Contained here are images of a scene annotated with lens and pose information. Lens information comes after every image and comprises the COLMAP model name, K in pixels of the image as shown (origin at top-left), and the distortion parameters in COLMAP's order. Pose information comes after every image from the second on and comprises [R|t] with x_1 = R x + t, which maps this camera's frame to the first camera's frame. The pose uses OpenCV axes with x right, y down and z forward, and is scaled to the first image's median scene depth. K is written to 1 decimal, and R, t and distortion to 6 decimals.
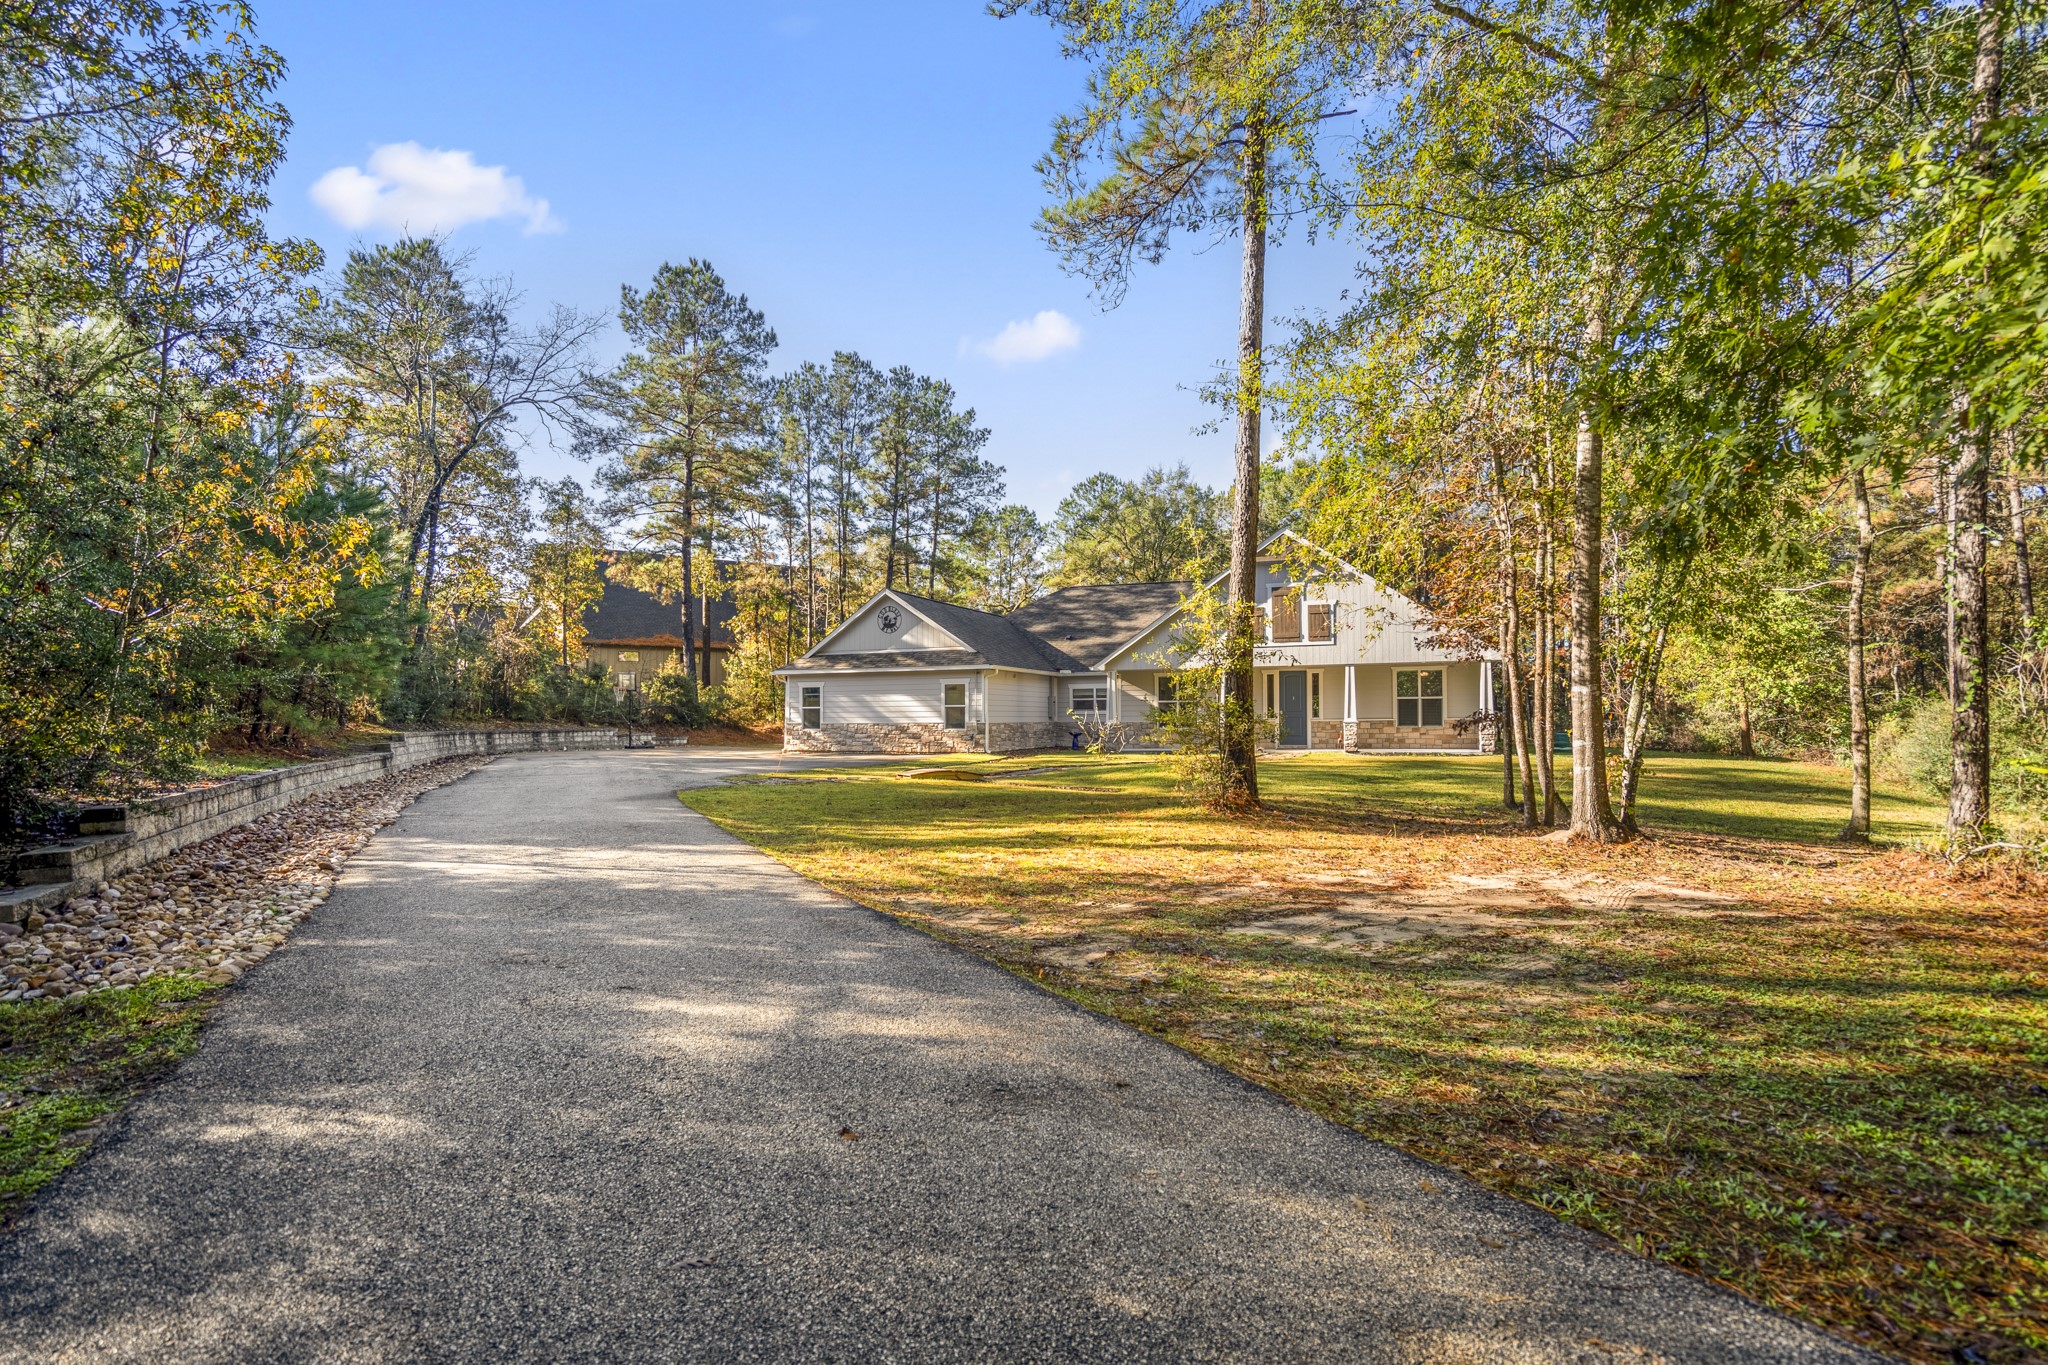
lens RADIAL K [[990.1, 0, 1025.7], [0, 990.1, 669.3], [0, 0, 1]] dist [-0.070897, 0.033009]
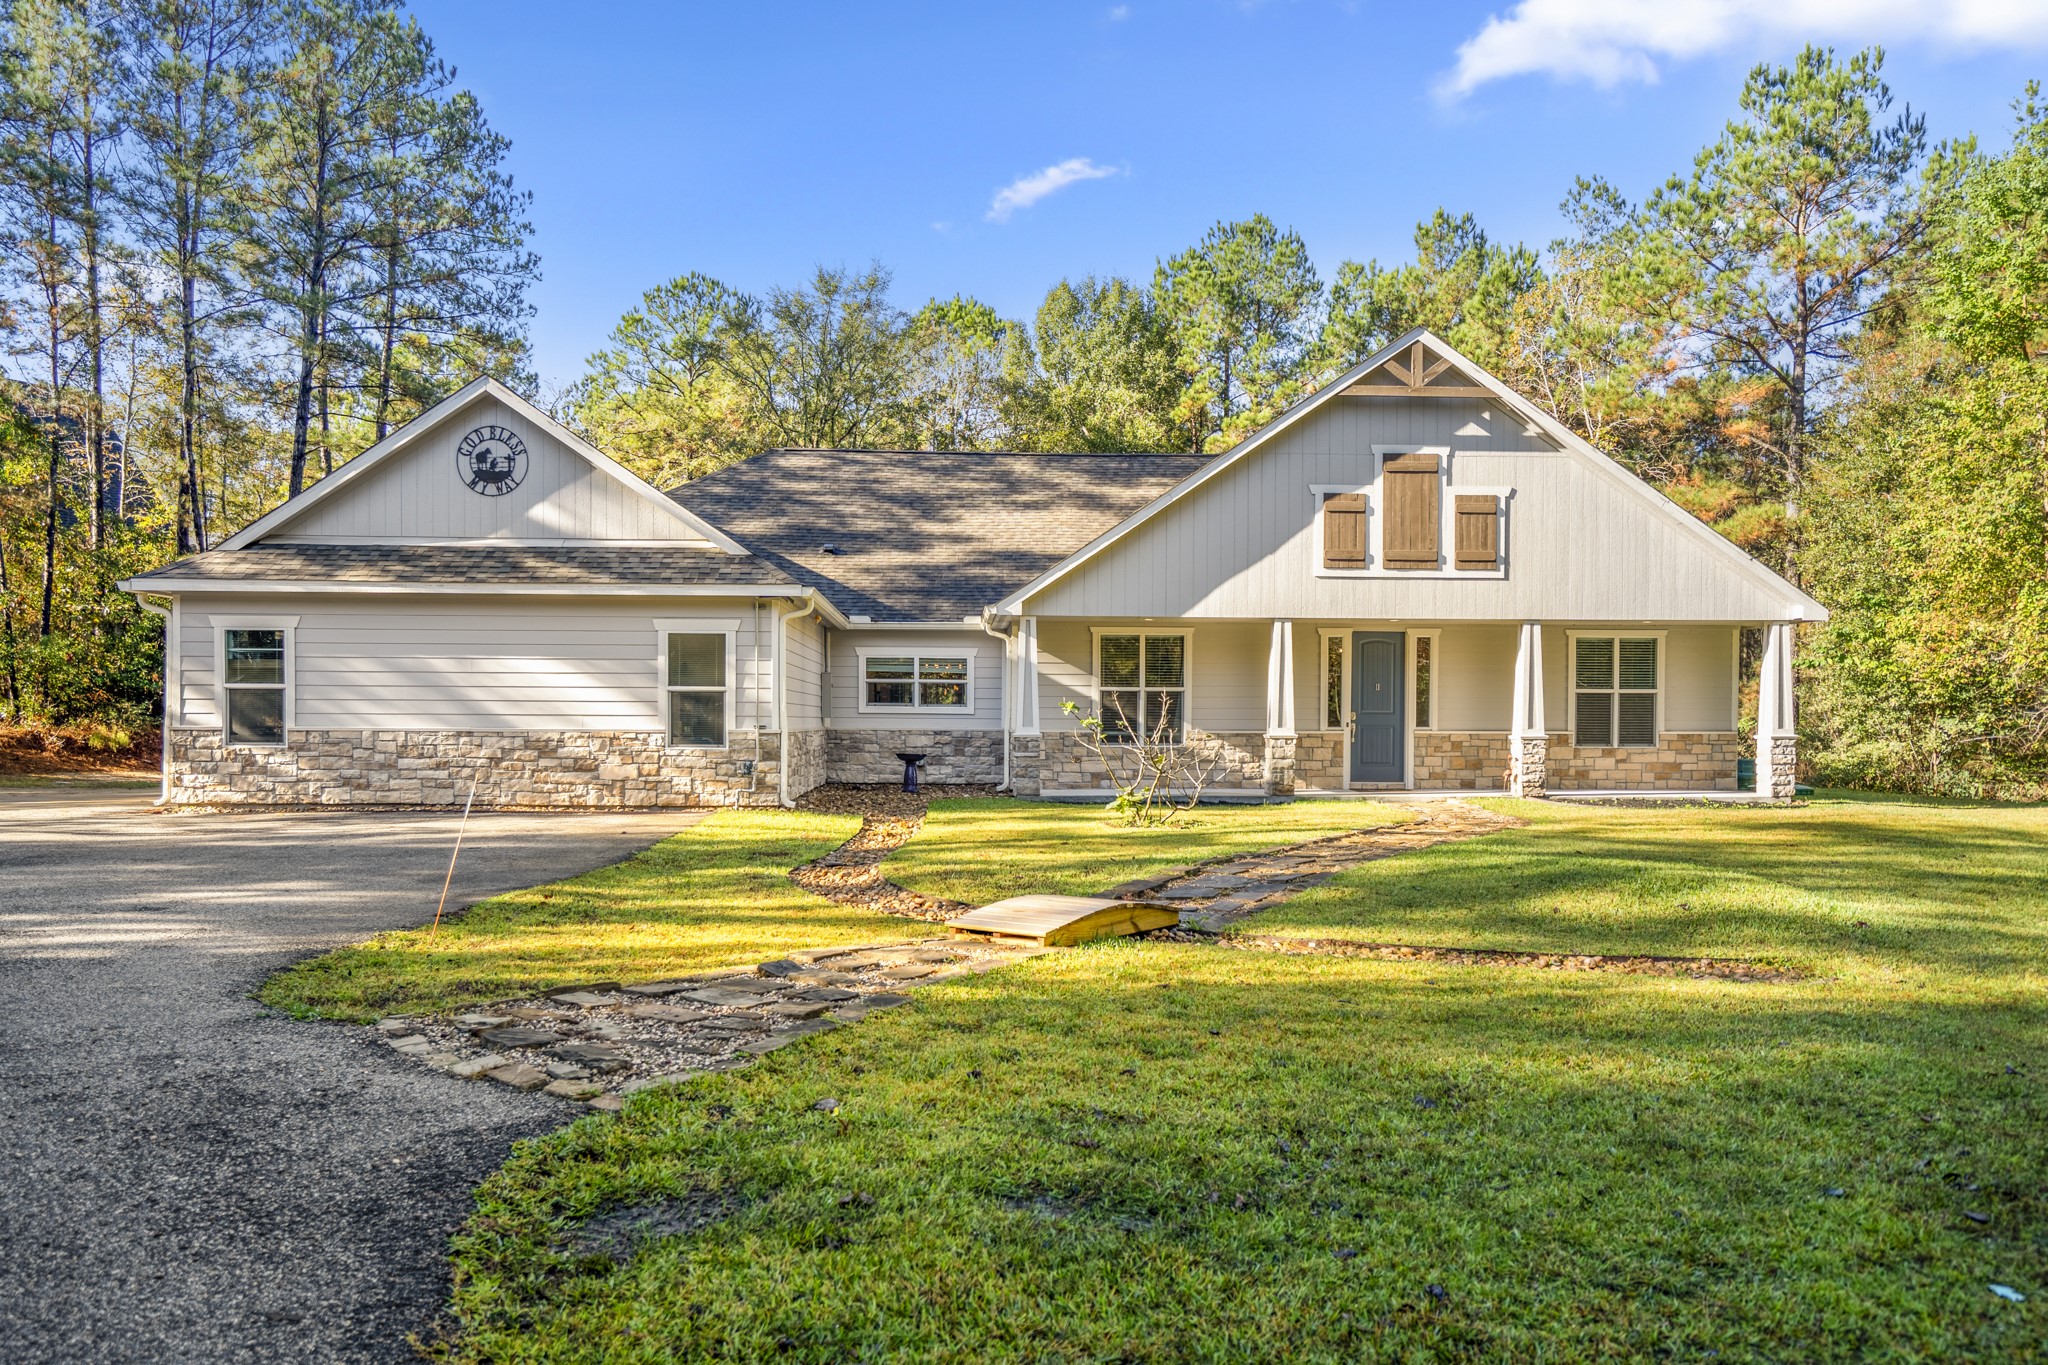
lens RADIAL K [[1432.4, 0, 1023.2], [0, 1432.4, 720.2], [0, 0, 1]] dist [0.003987, 0.003342]
pose [[0.909255, 0.011060, 0.416093, -0.185728], [-0.030993, 0.998671, 0.041182, 0.021490], [-0.415084, -0.050341, 0.908389, 0.416816]]
